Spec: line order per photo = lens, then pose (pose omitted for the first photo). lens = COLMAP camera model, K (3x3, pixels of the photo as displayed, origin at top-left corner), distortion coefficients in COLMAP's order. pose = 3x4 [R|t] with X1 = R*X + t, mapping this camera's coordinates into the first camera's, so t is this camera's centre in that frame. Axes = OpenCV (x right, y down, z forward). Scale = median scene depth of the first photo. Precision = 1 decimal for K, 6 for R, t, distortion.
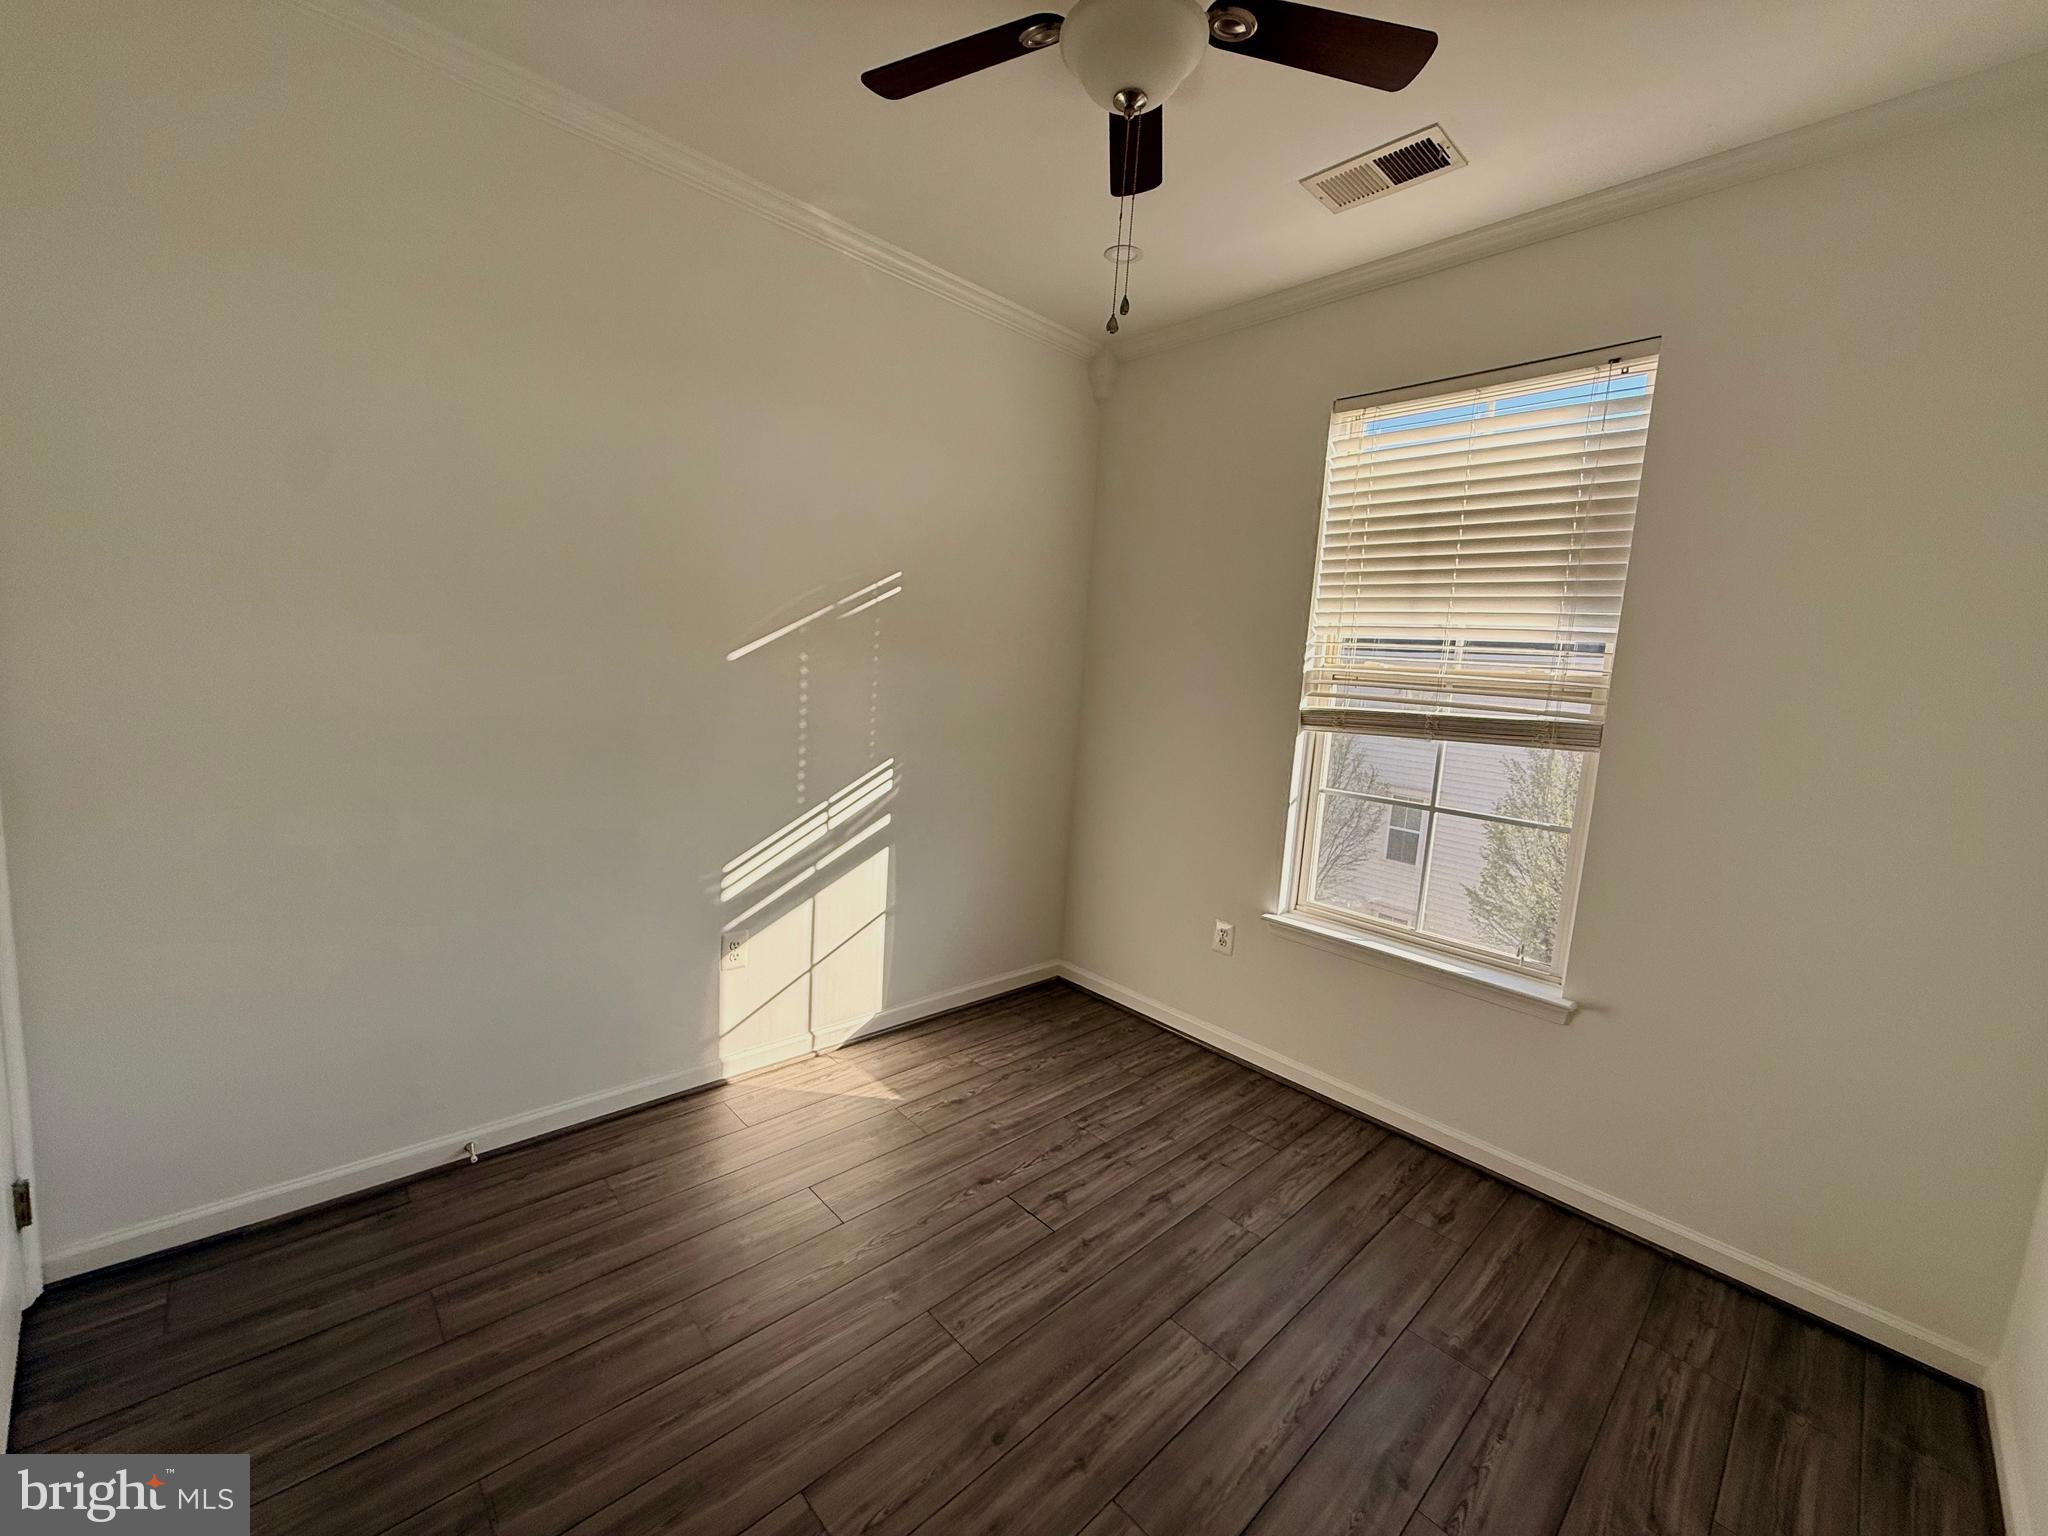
lens RADIAL K [[817.0, 0, 1021.3], [0, 817.0, 761.0], [0, 0, 1]] dist [-0.004033, -0.000102]
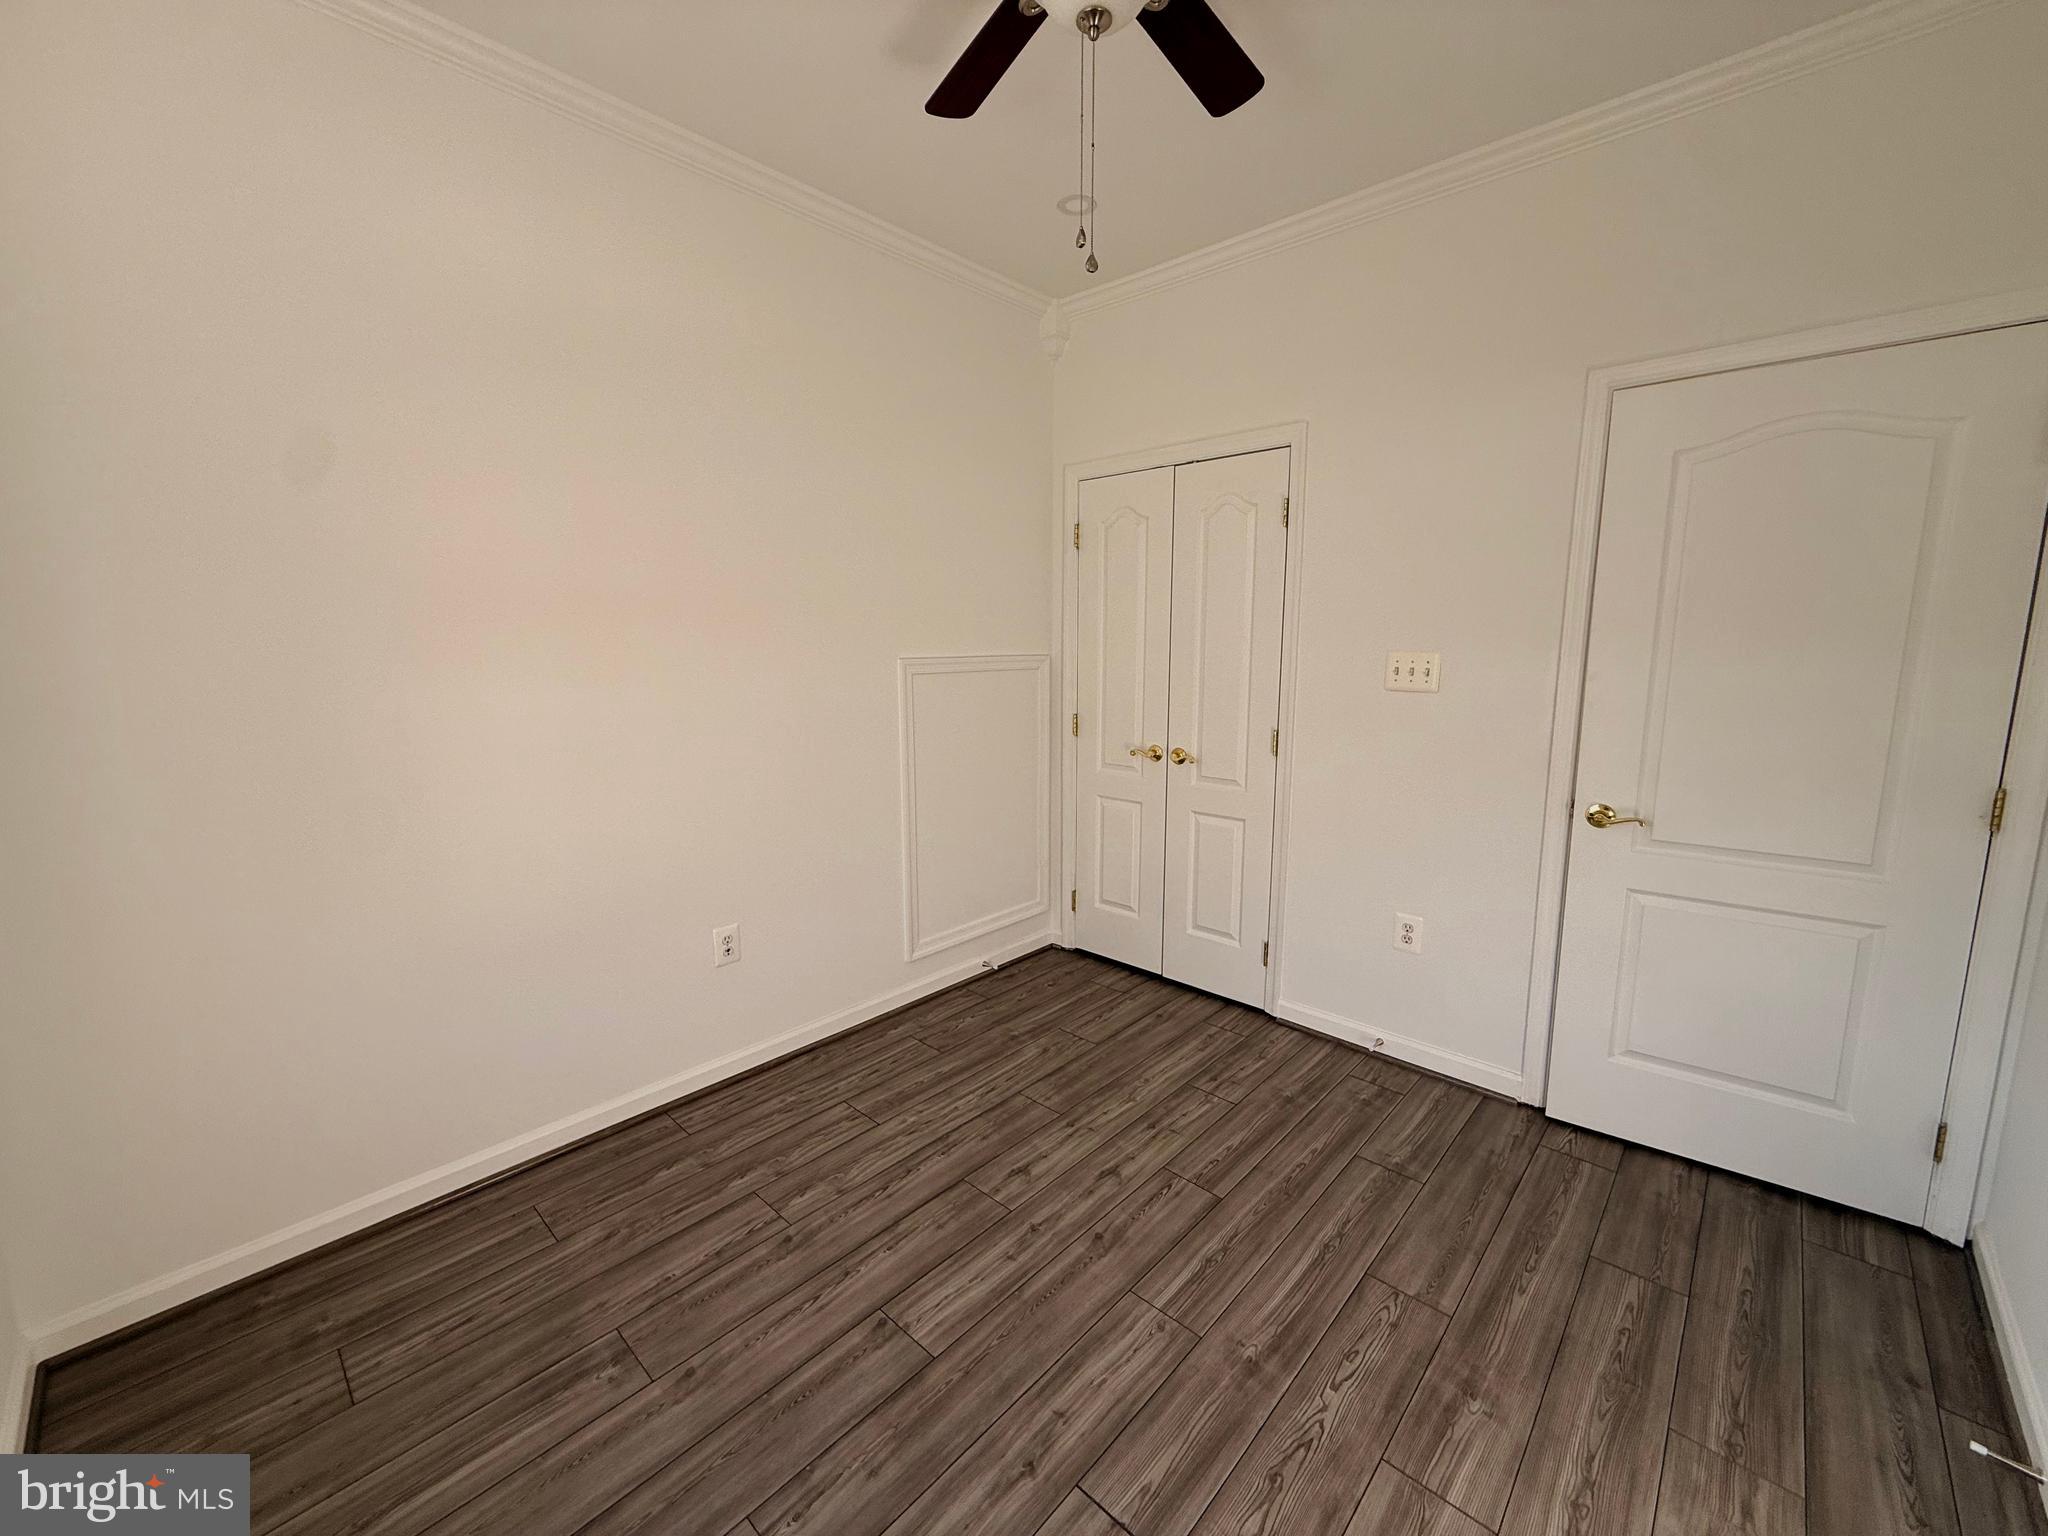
lens RADIAL K [[817.0, 0, 1021.3], [0, 817.0, 761.0], [0, 0, 1]] dist [-0.004033, -0.000102]
pose [[-0.996050, -0.050257, -0.073197, 0.194679], [-0.067848, 0.962584, 0.262351, -0.187494], [0.057273, 0.266281, -0.962192, 1.756730]]
